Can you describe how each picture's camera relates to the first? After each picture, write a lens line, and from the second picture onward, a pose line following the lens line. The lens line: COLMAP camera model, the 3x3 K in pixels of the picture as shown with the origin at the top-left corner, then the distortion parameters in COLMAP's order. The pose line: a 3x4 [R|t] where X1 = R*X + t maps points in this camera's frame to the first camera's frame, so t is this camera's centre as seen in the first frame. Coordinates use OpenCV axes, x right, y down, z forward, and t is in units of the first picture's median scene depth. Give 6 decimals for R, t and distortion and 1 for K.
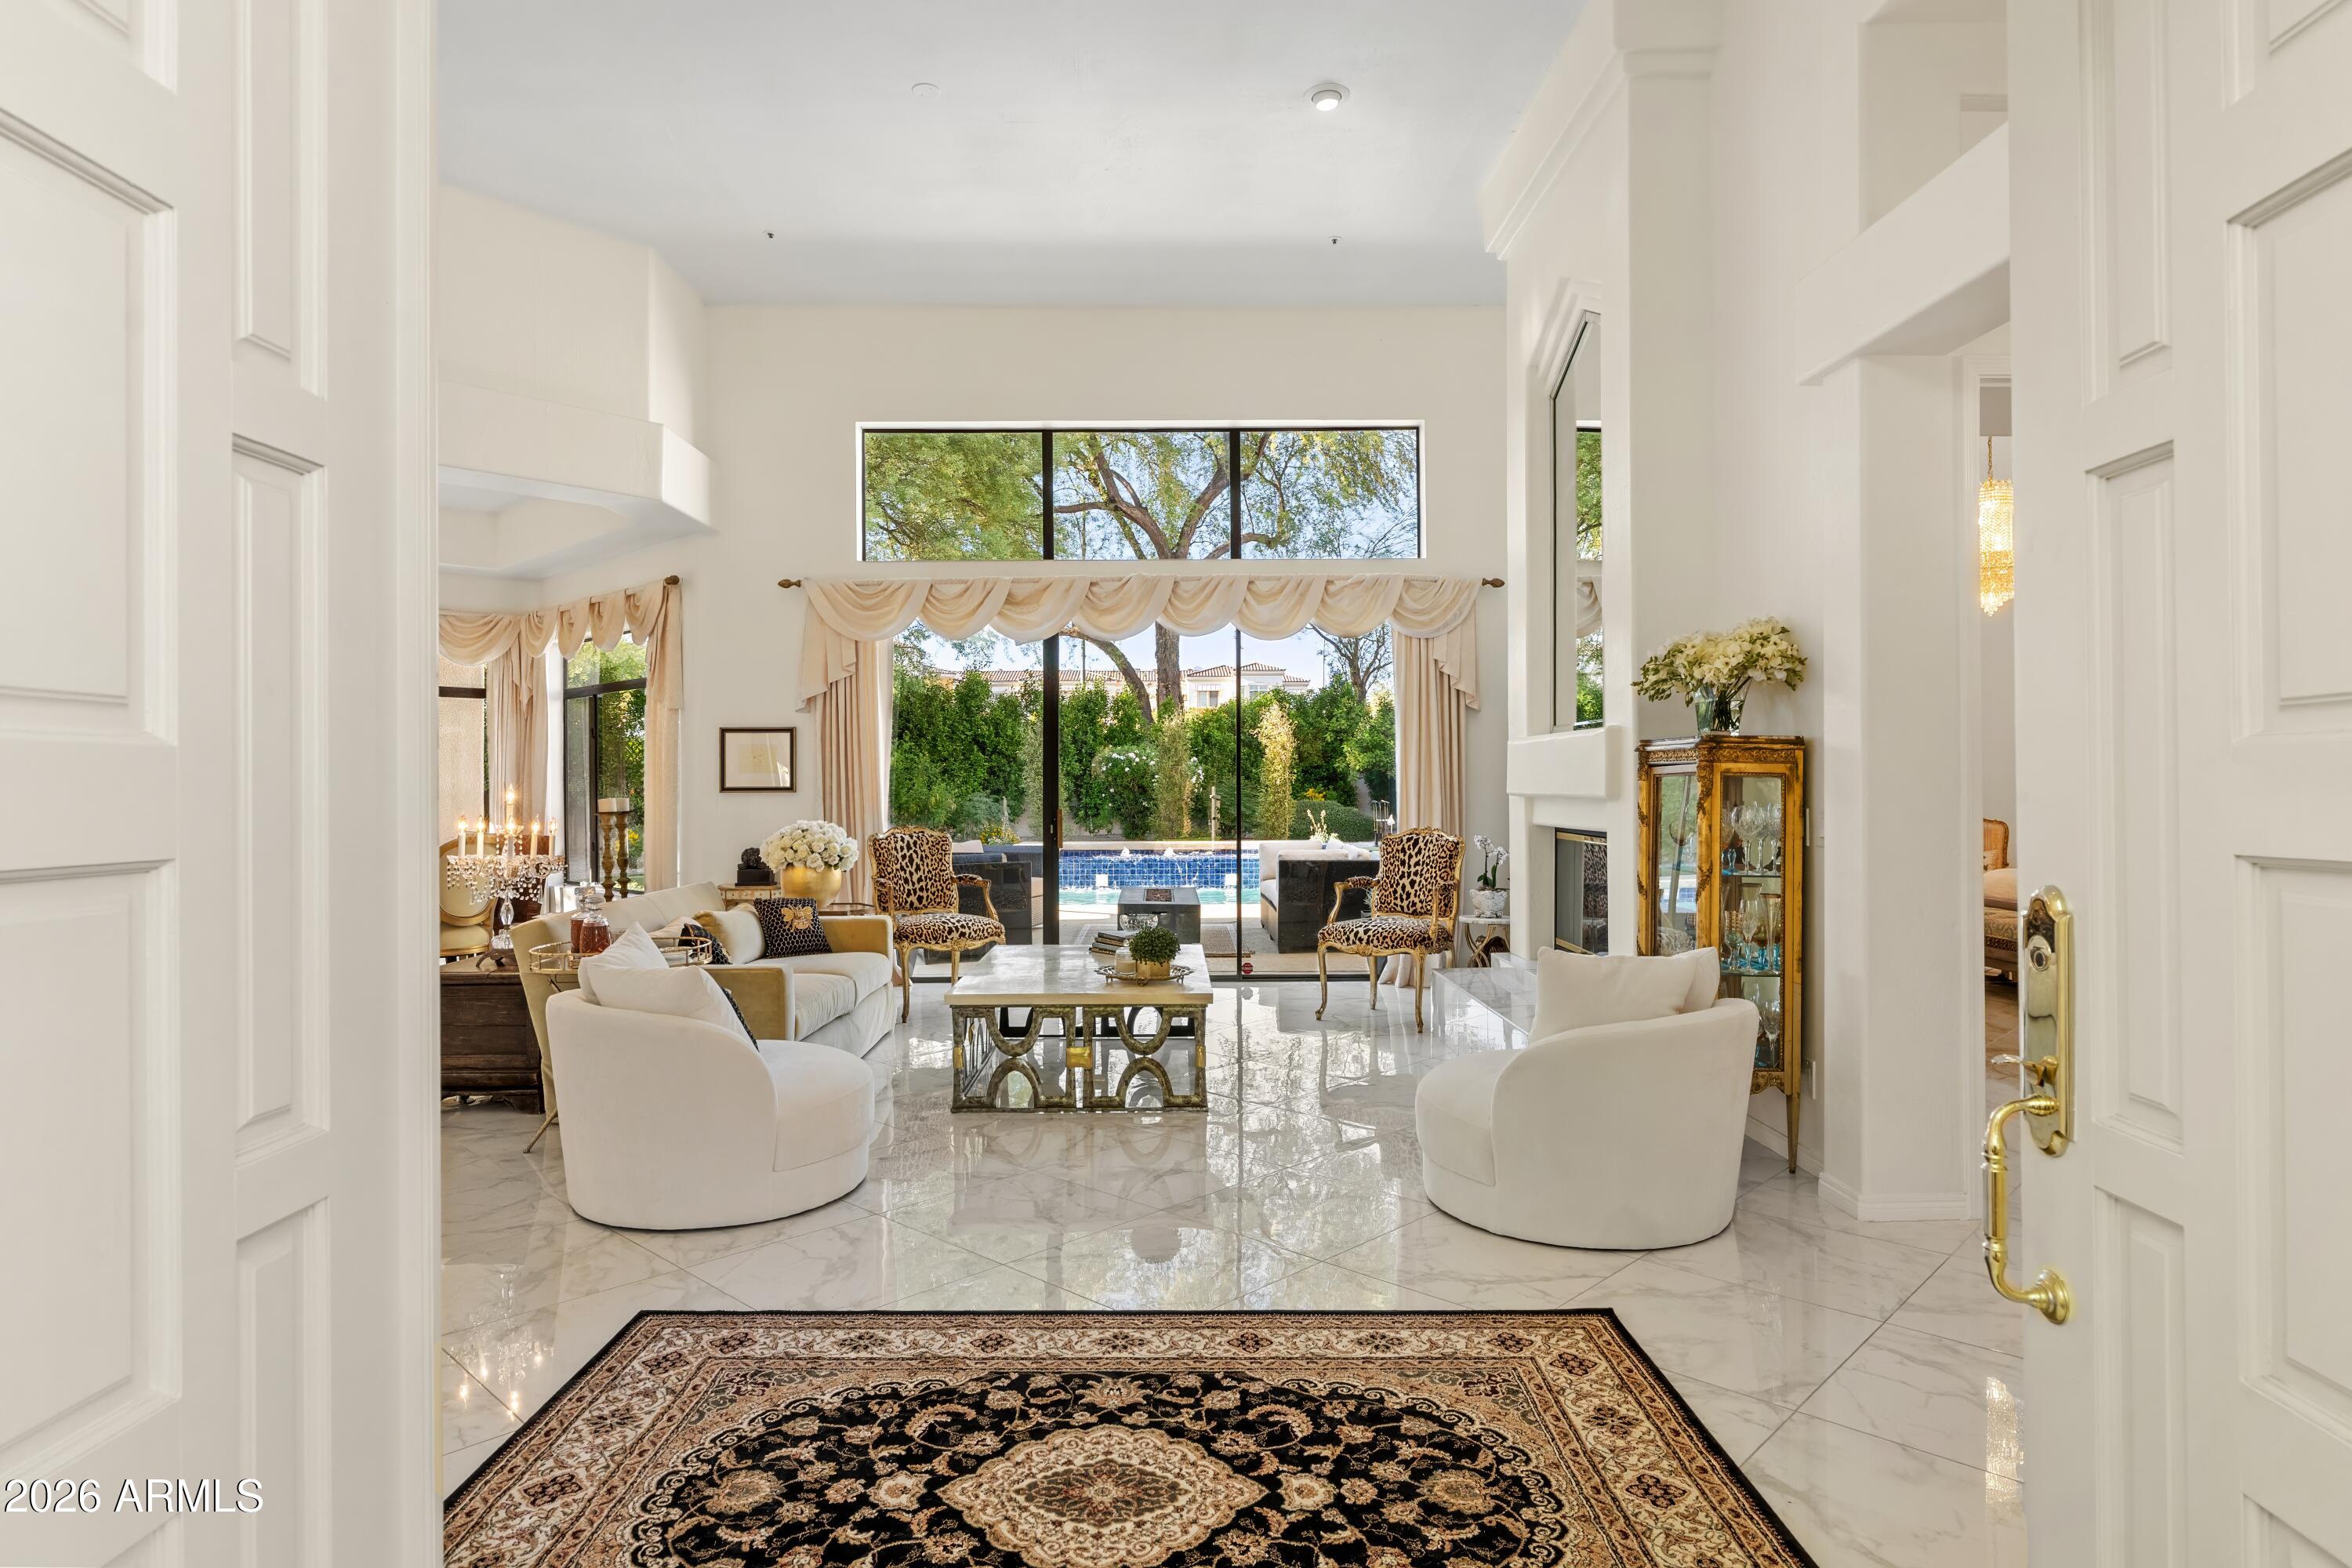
lens RADIAL K [[1319.5, 0, 1164.9], [0, 1319.5, 779.5], [0, 0, 1]] dist [-0.015981, -0.000280]
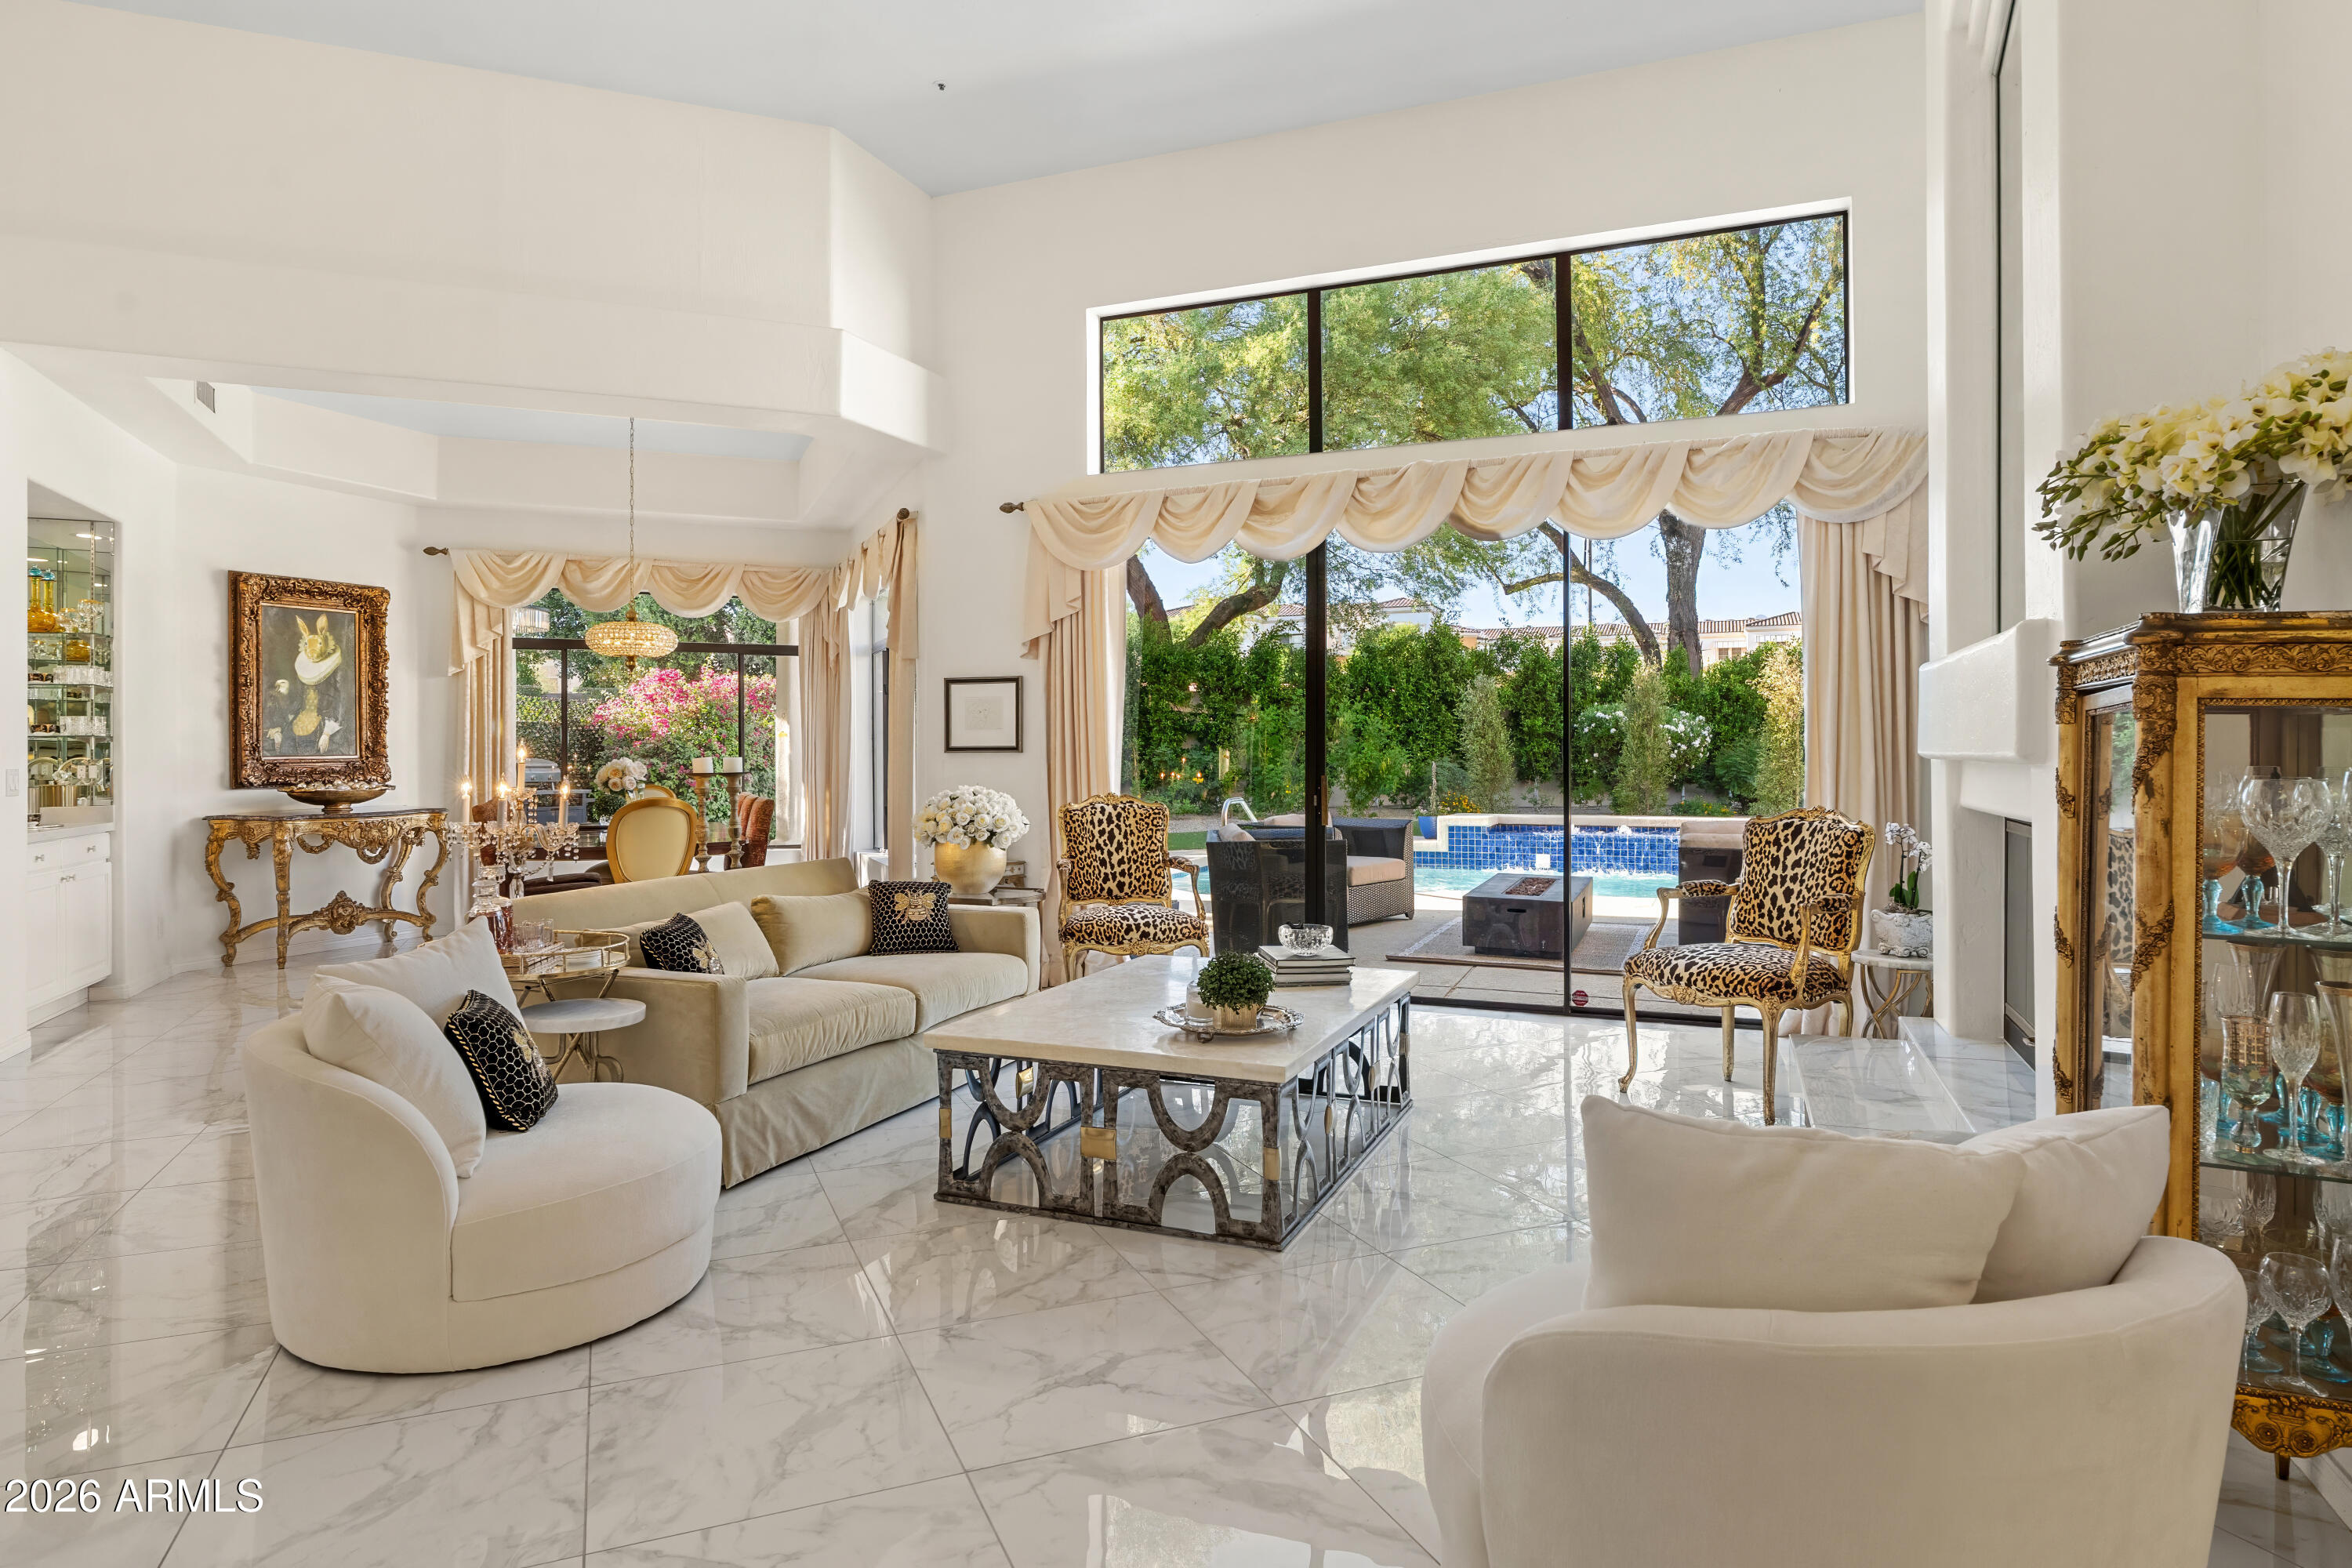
lens RADIAL K [[1352.5, 0, 1150.5], [0, 1352.5, 740.0], [0, 0, 1]] dist [-0.007594, -0.000033]
pose [[0.916451, -0.001927, -0.400142, 0.149960], [0.000496, 0.999993, -0.003679, 0.004991], [0.400147, 0.003173, 0.916446, 0.241019]]
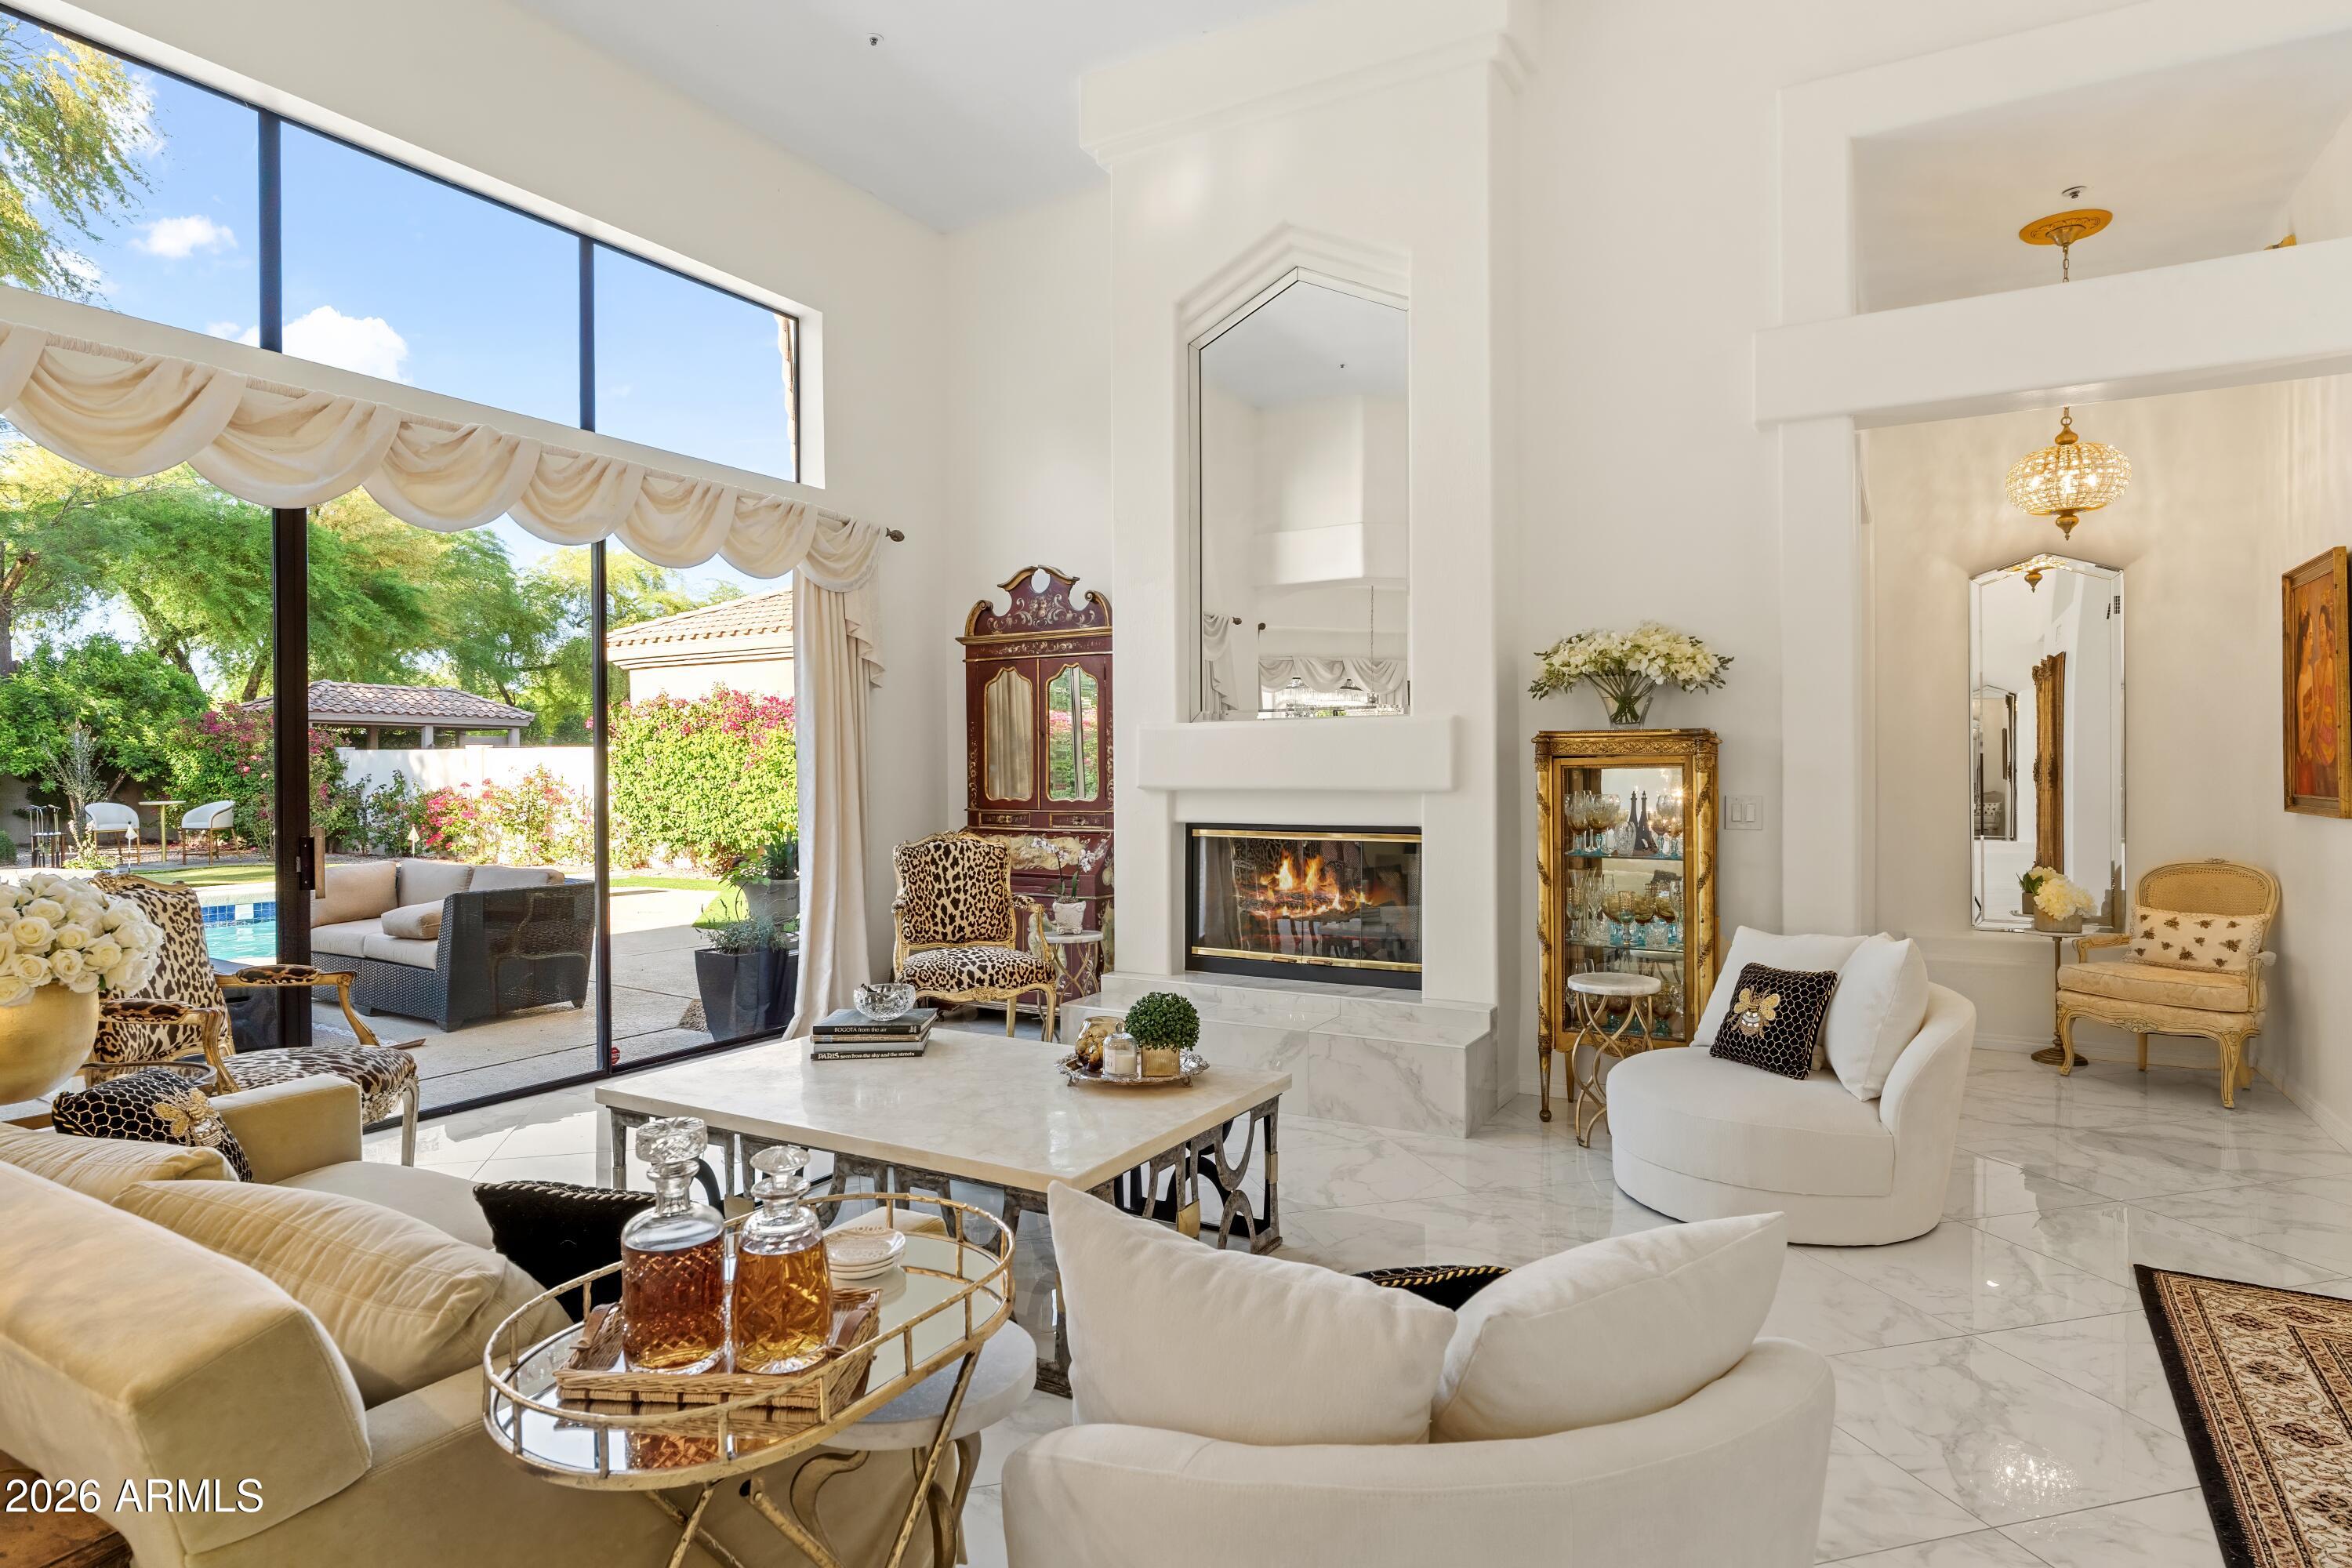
lens RADIAL K [[1294.8, 0, 1182.8], [0, 1294.8, 771.7], [0, 0, 1]] dist [-0.004740, 0.000002]
pose [[0.501585, 0.000953, 0.865108, -0.374548], [-0.001305, 0.999999, -0.000345, 0.000162], [-0.865107, -0.000956, 0.501586, 0.444400]]
